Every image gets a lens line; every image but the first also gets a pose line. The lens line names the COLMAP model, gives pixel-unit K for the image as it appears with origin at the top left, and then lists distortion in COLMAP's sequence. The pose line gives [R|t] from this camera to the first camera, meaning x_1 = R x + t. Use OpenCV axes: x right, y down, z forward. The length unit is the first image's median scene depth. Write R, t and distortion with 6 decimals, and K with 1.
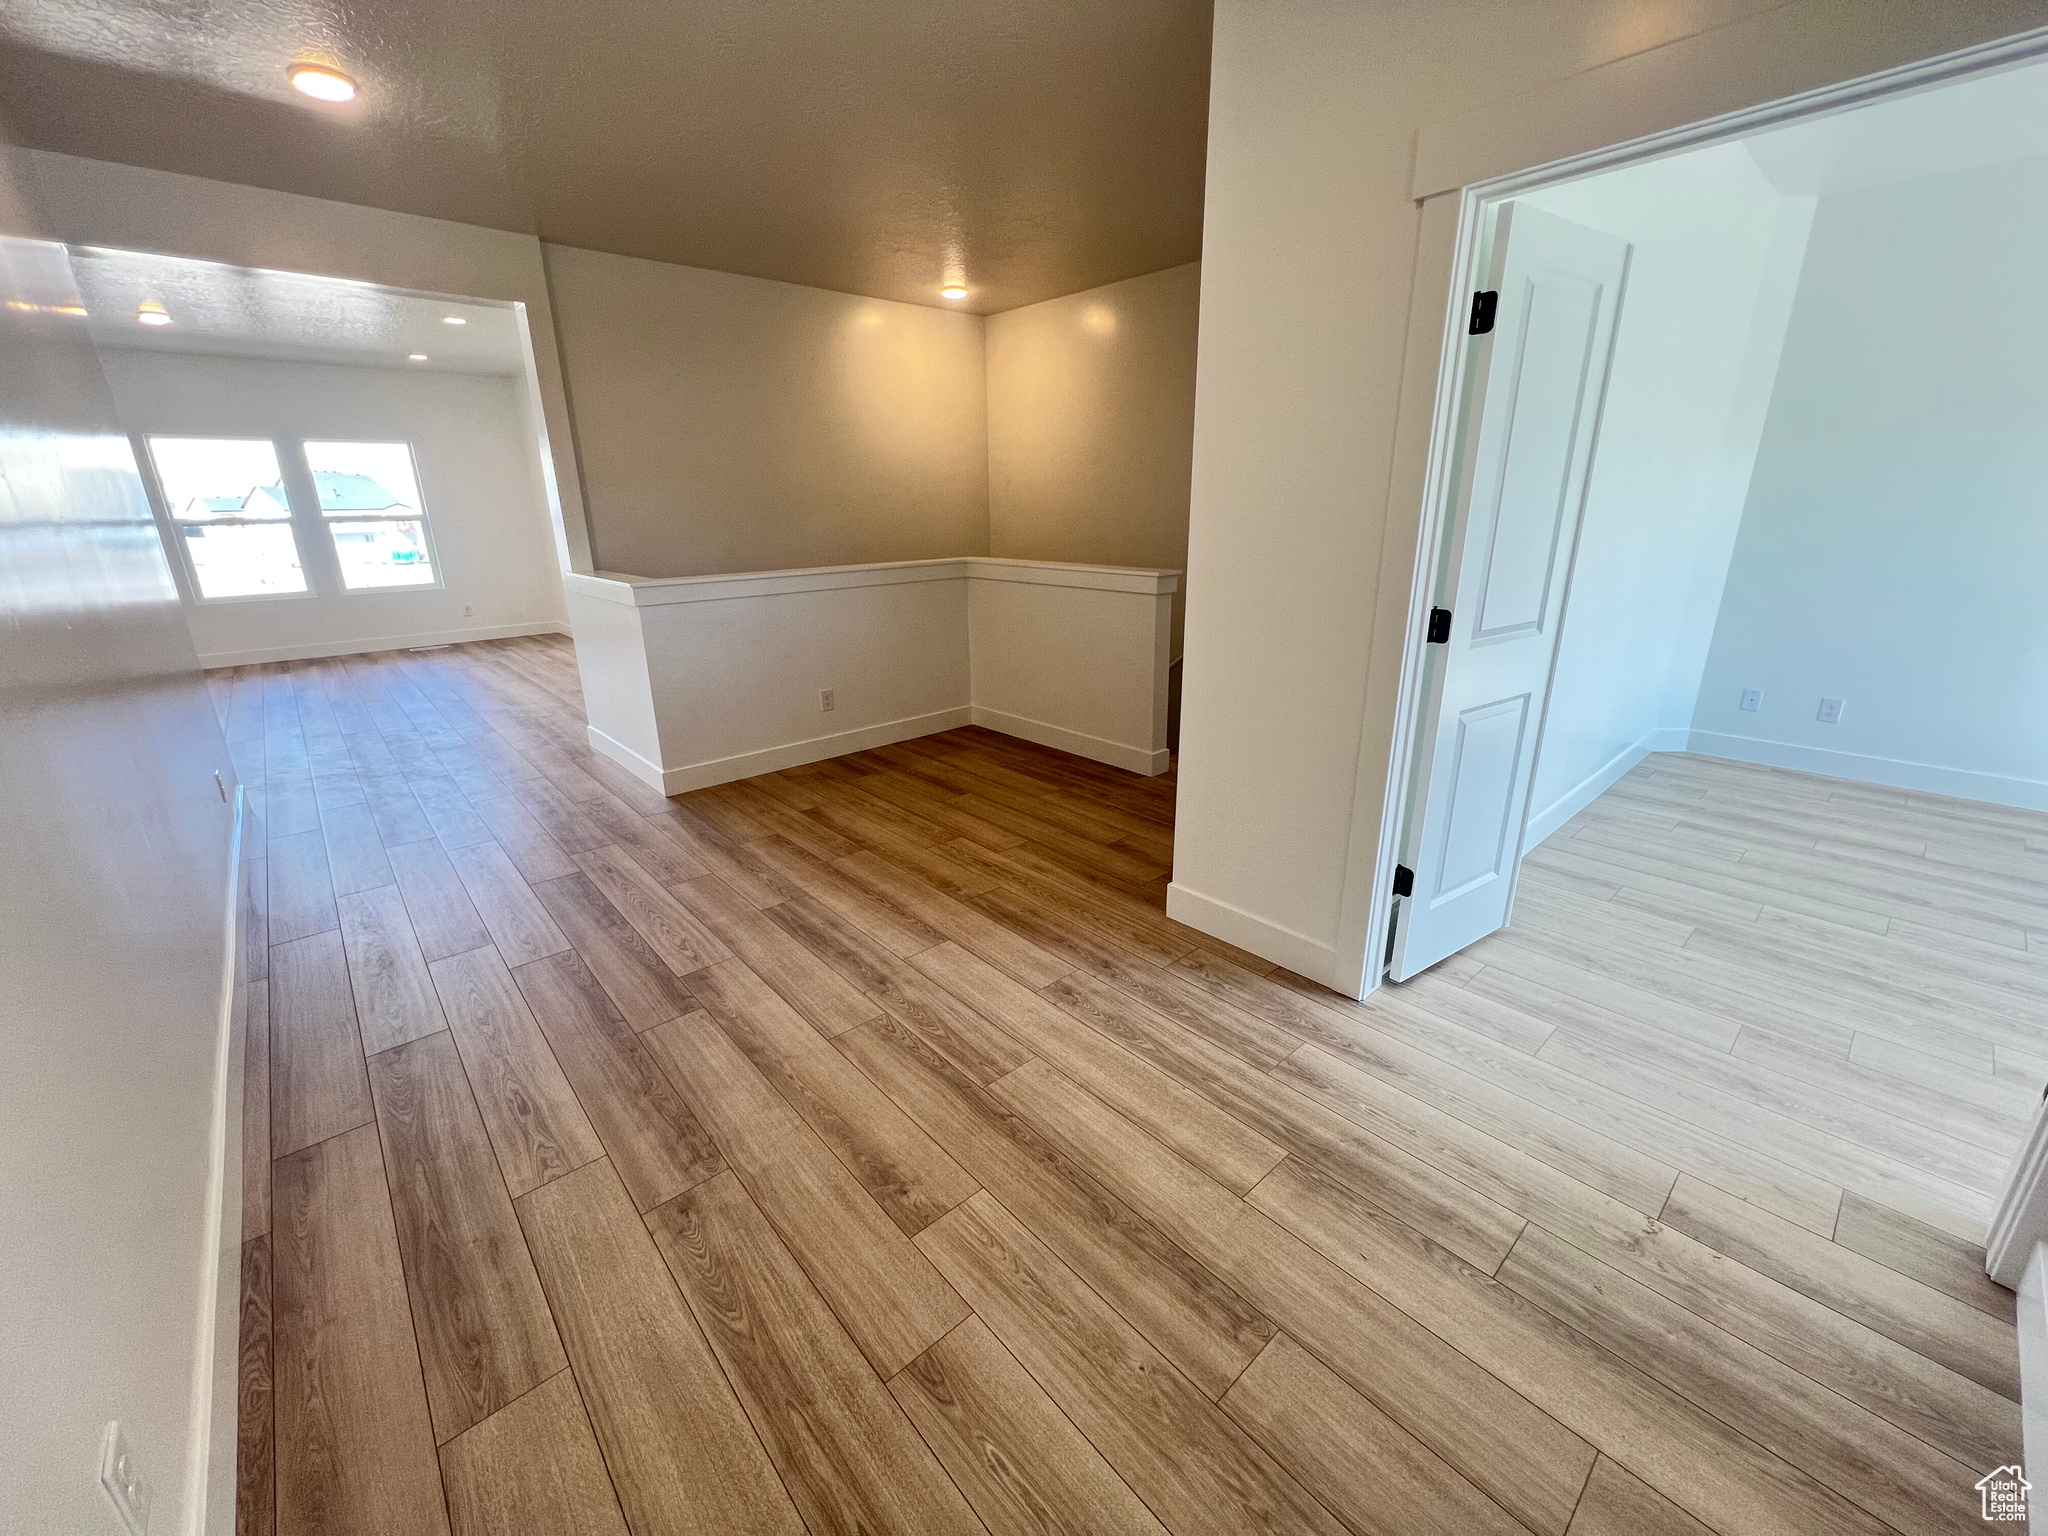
lens RADIAL K [[816.7, 0, 1015.9], [0, 816.7, 763.0], [0, 0, 1]] dist [-0.002587, 0.000251]
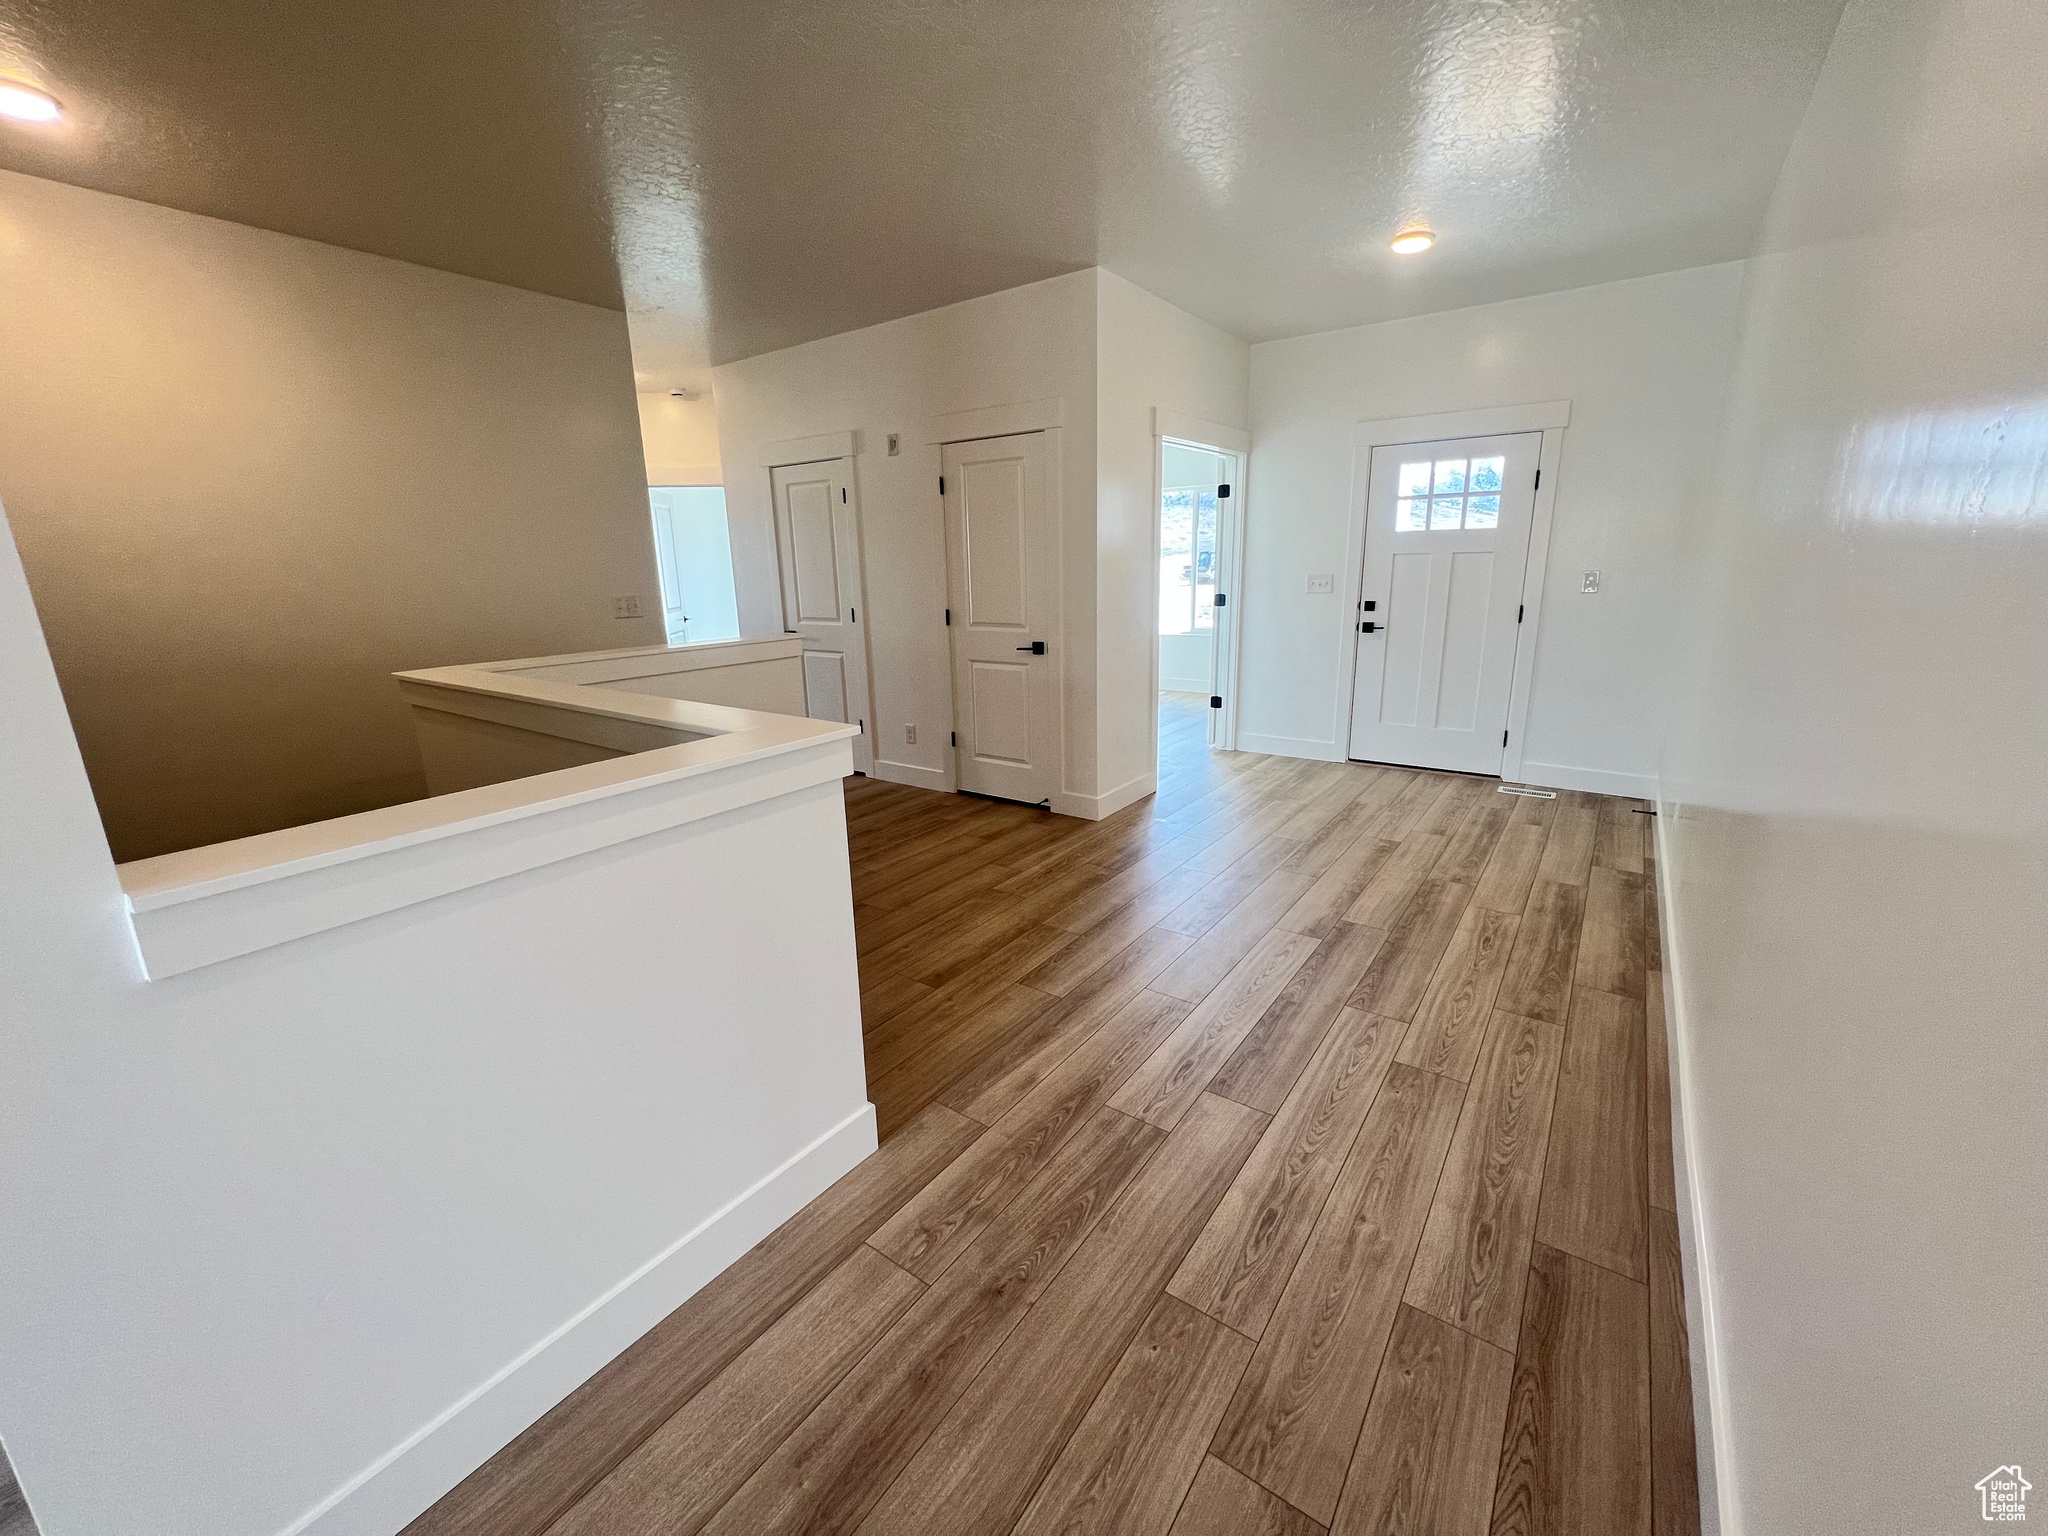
lens RADIAL K [[816.7, 0, 1015.9], [0, 816.7, 763.0], [0, 0, 1]] dist [-0.002587, 0.000251]
pose [[-0.209137, -0.222190, 0.952309, -1.730249], [0.322279, 0.903777, 0.281642, -0.559502], [-0.923254, 0.365812, -0.117407, 1.804036]]
